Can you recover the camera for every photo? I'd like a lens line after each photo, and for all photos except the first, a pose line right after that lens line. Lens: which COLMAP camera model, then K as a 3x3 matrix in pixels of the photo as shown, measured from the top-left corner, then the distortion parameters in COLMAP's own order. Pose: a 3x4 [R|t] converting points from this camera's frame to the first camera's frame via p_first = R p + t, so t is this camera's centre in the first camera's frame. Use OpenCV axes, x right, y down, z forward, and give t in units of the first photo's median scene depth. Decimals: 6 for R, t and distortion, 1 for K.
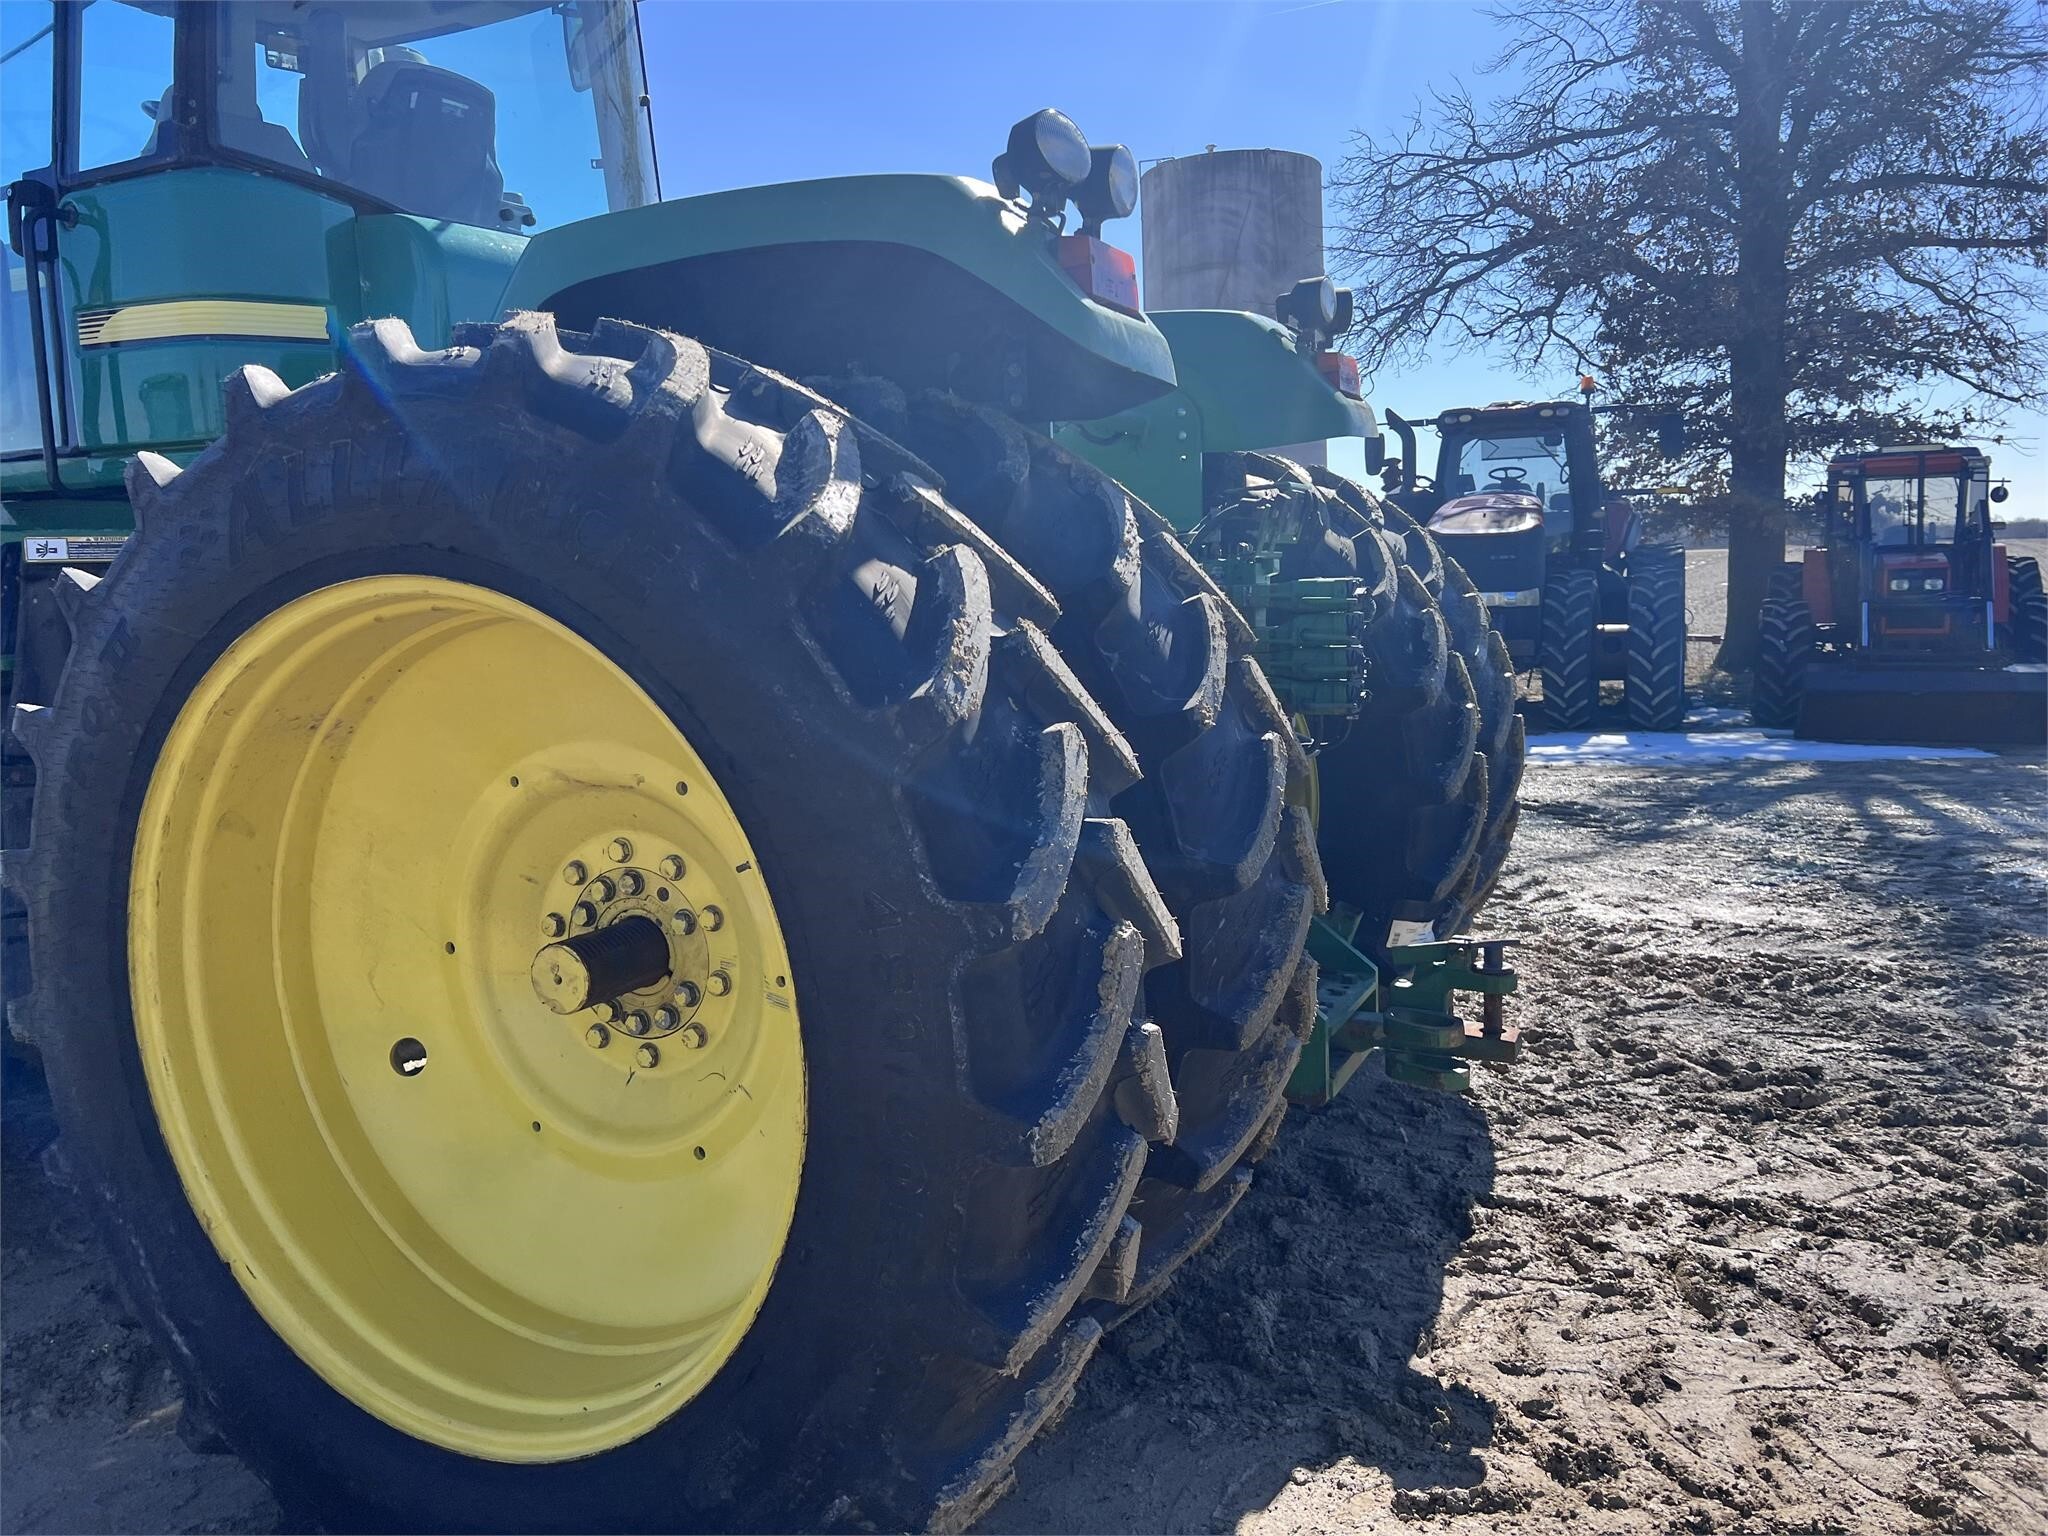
lens RADIAL K [[1535.0, 0, 1015.6], [0, 1535.0, 751.2], [0, 0, 1]] dist [0.055262, -0.061837]
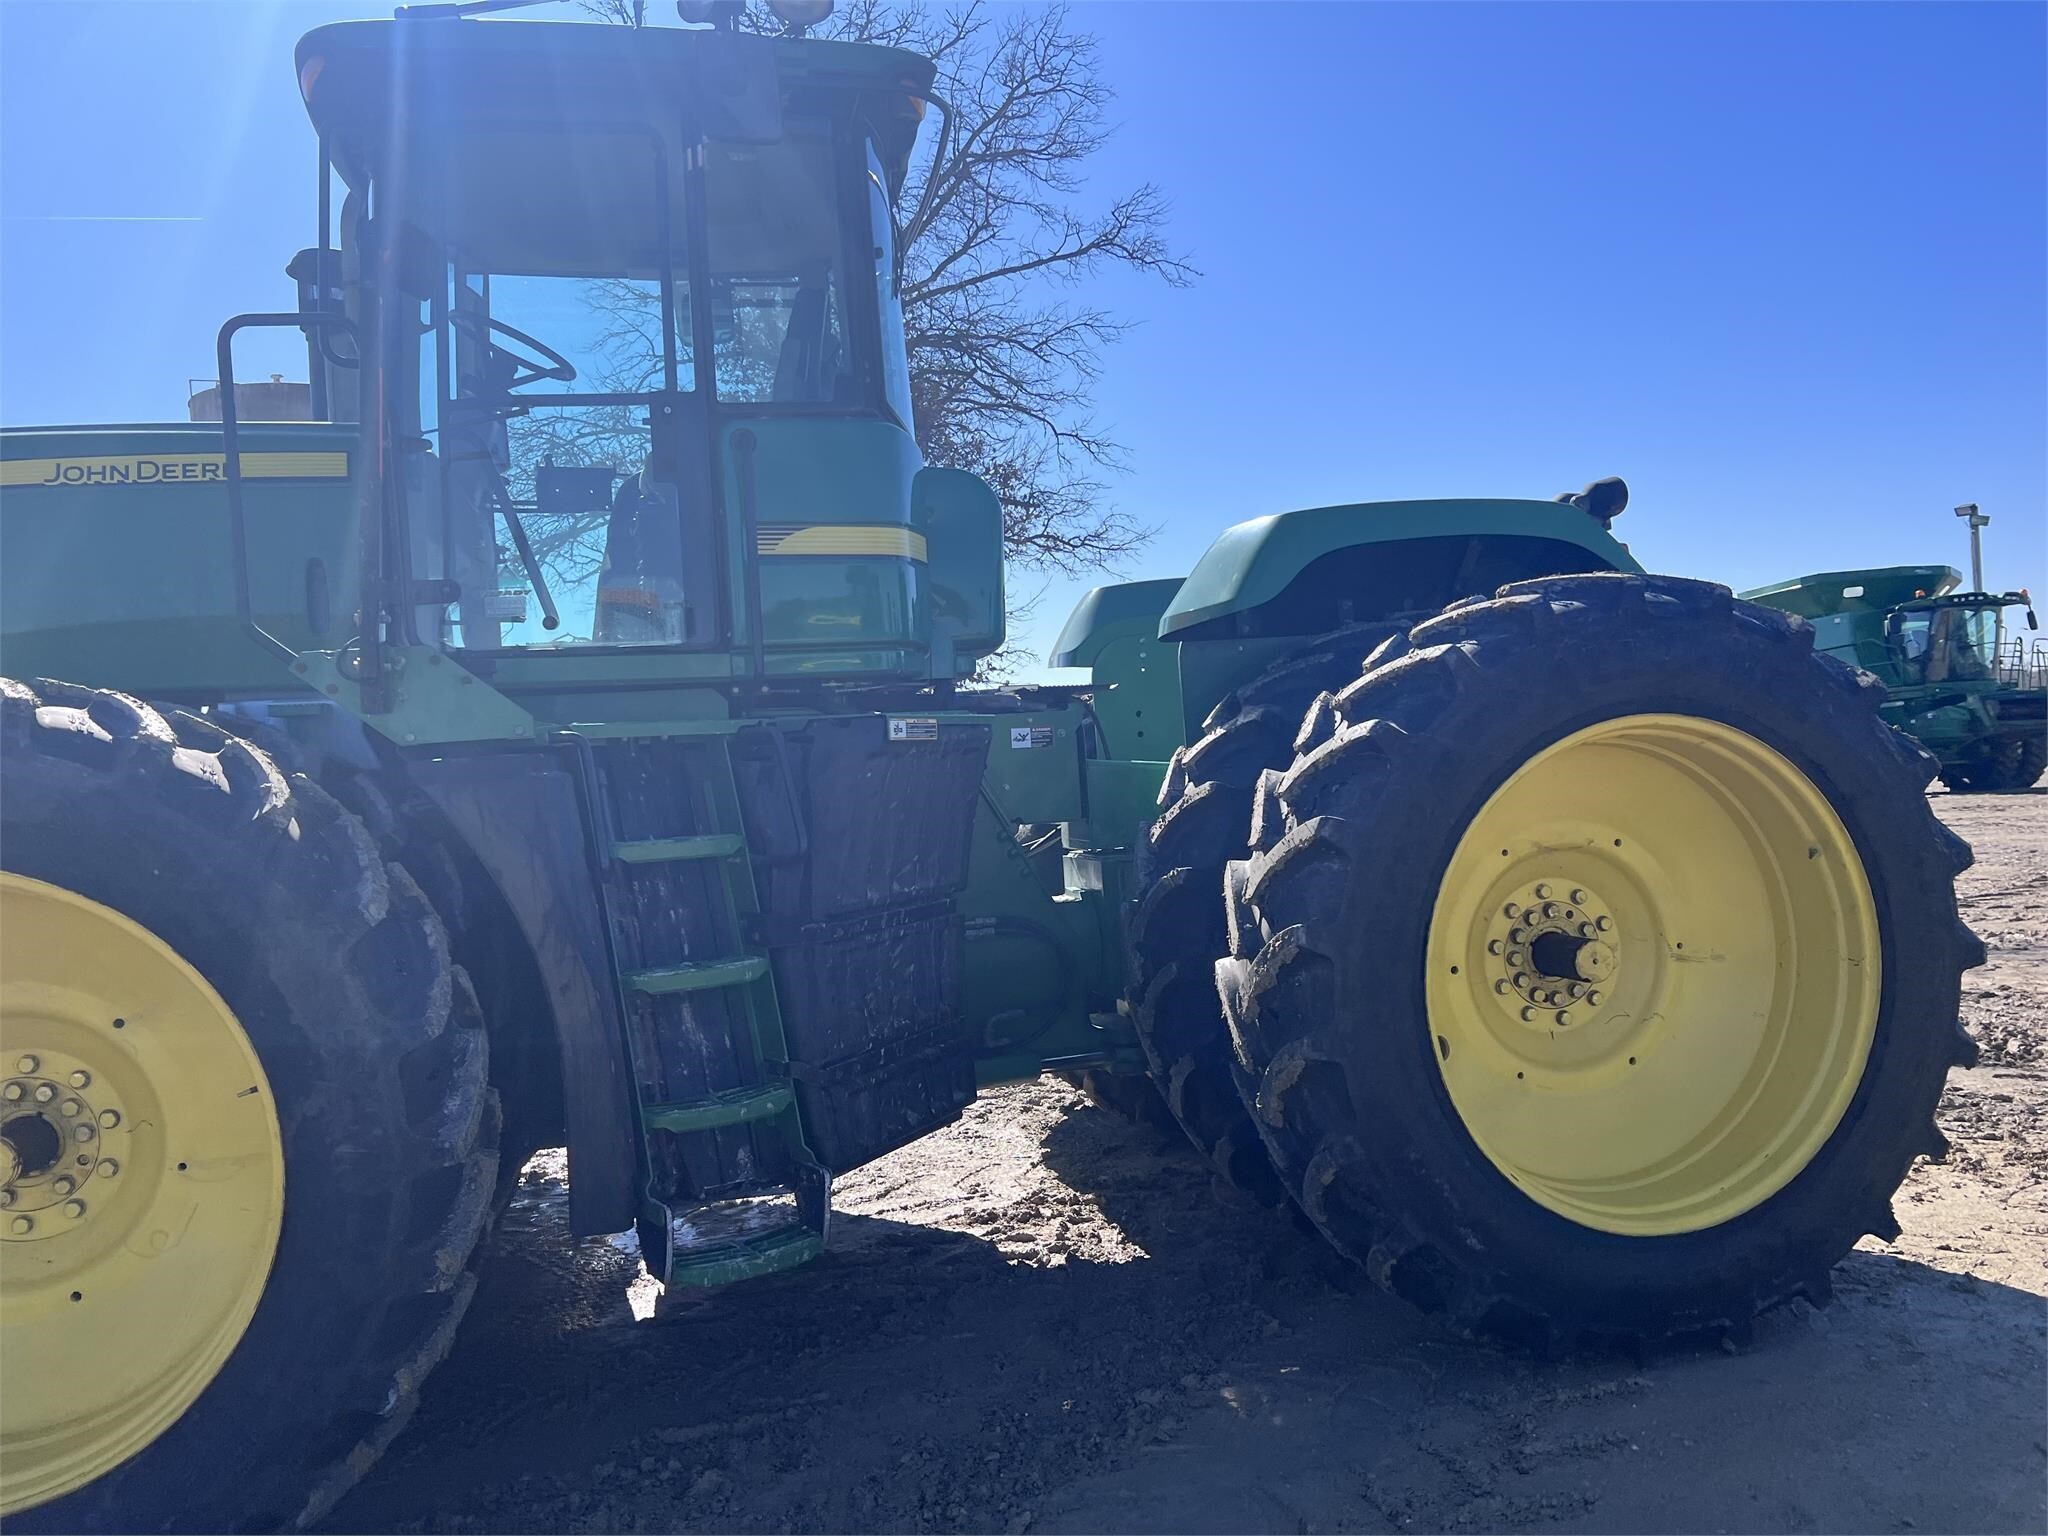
lens RADIAL K [[1530.1, 0, 1028.7], [0, 1530.1, 780.4], [0, 0, 1]] dist [0.050113, -0.059537]
pose [[0.758995, -0.030986, 0.650359, -1.164250], [0.119133, 0.988613, -0.091932, 0.022484], [-0.640105, 0.147255, 0.754044, 0.073781]]
